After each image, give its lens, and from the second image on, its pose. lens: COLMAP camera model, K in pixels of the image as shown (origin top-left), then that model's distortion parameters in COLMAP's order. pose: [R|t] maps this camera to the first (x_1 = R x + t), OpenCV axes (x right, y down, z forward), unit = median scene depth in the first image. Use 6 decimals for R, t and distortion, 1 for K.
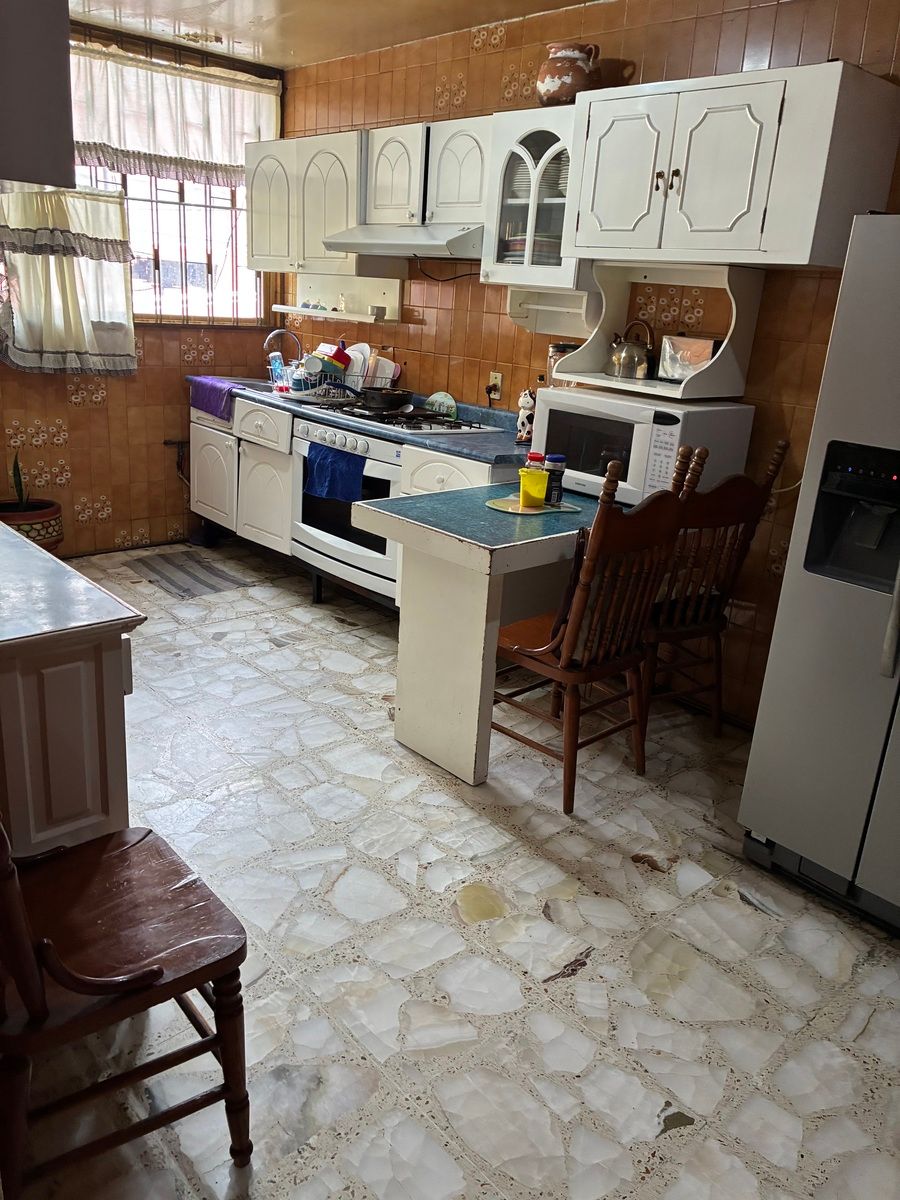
lens RADIAL K [[913.3, 0, 443.8], [0, 913.3, 599.3], [0, 0, 1]] dist [0.050479, -0.058268]
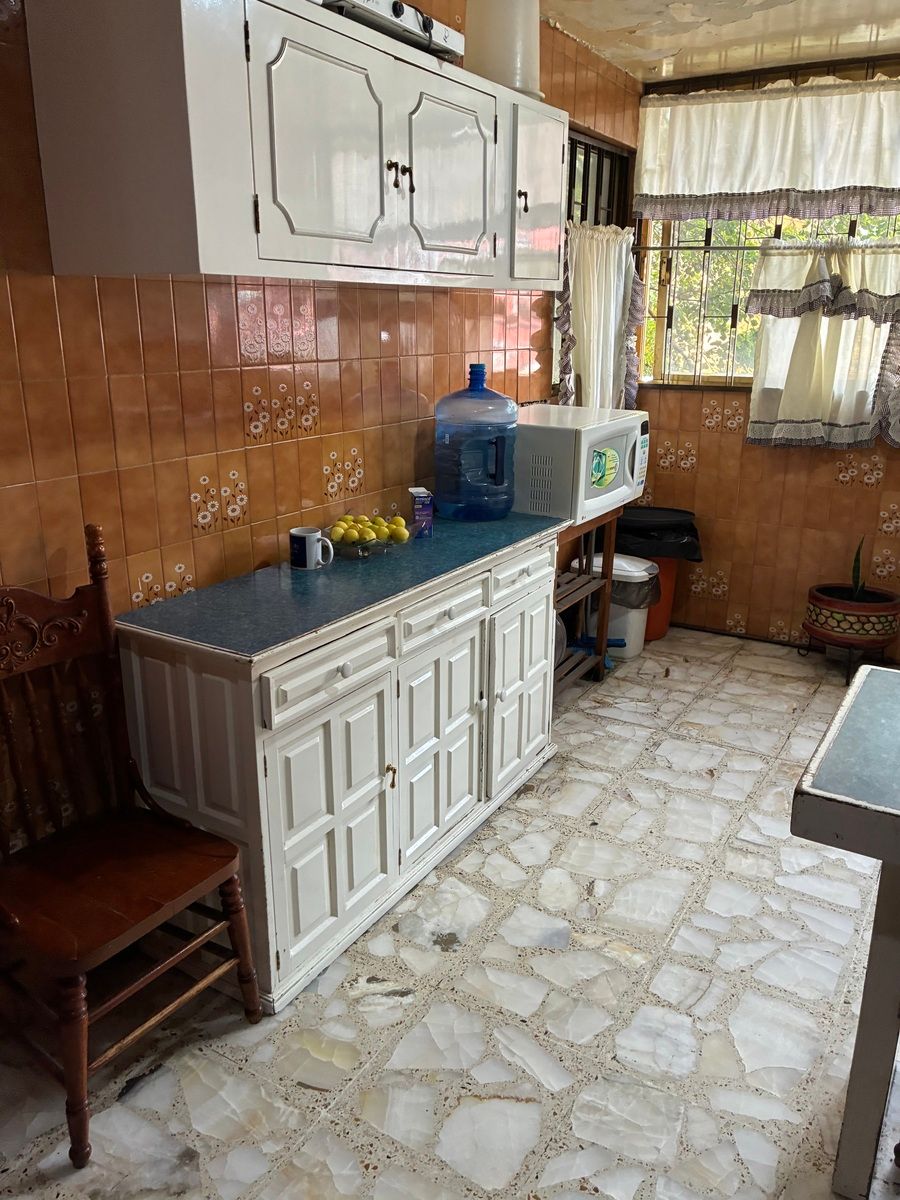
lens RADIAL K [[913.3, 0, 444.9], [0, 913.3, 590.0], [0, 0, 1]] dist [0.050479, -0.058268]
pose [[0.276893, 0.210778, -0.937498, 0.275148], [-0.292851, 0.947742, 0.126587, -0.099321], [0.915188, 0.239496, 0.324150, 0.325983]]
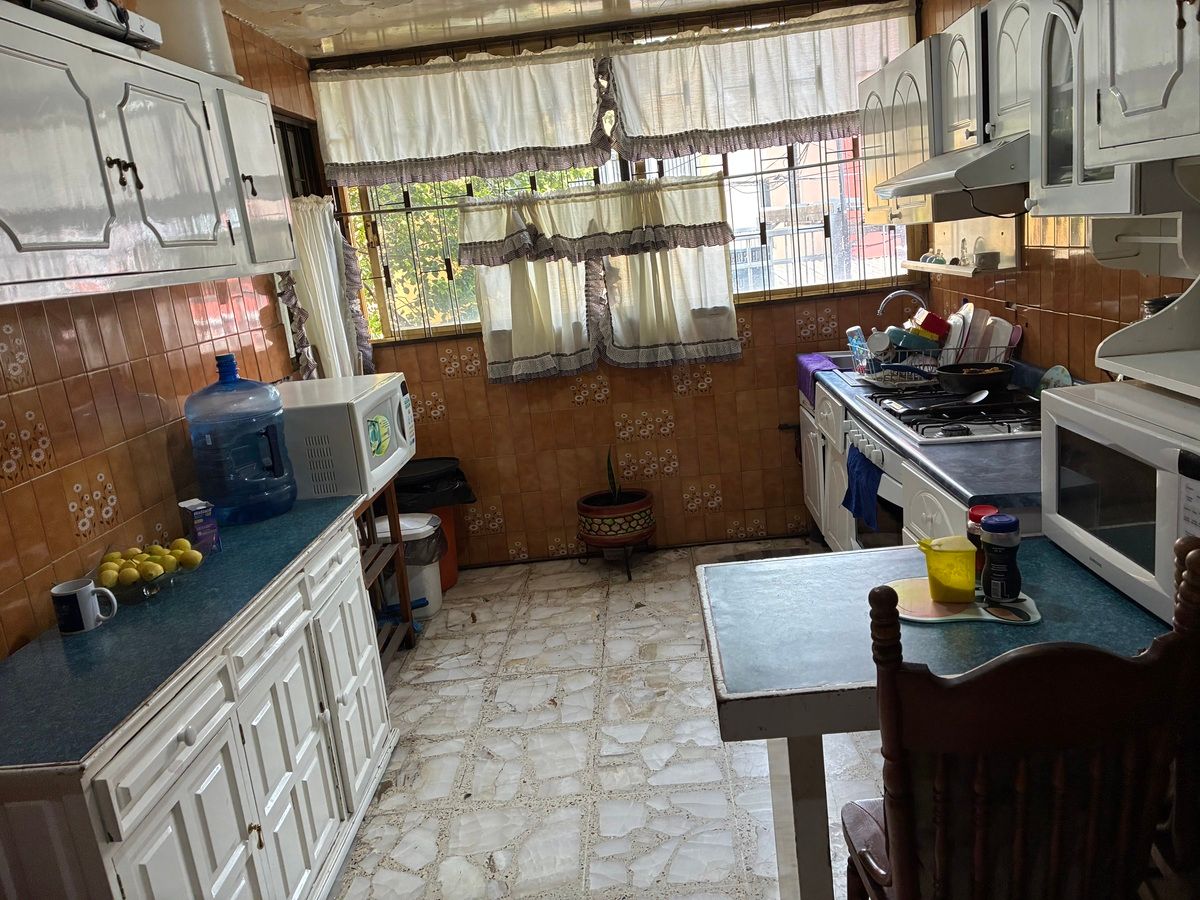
lens RADIAL K [[913.3, 0, 609.0], [0, 913.3, 445.6], [0, 0, 1]] dist [0.050479, -0.058268]
pose [[0.706200, 0.013739, -0.707879, 0.240349], [-0.072475, 0.995962, -0.052972, -0.103210], [0.704293, 0.088713, 0.704345, 0.277480]]
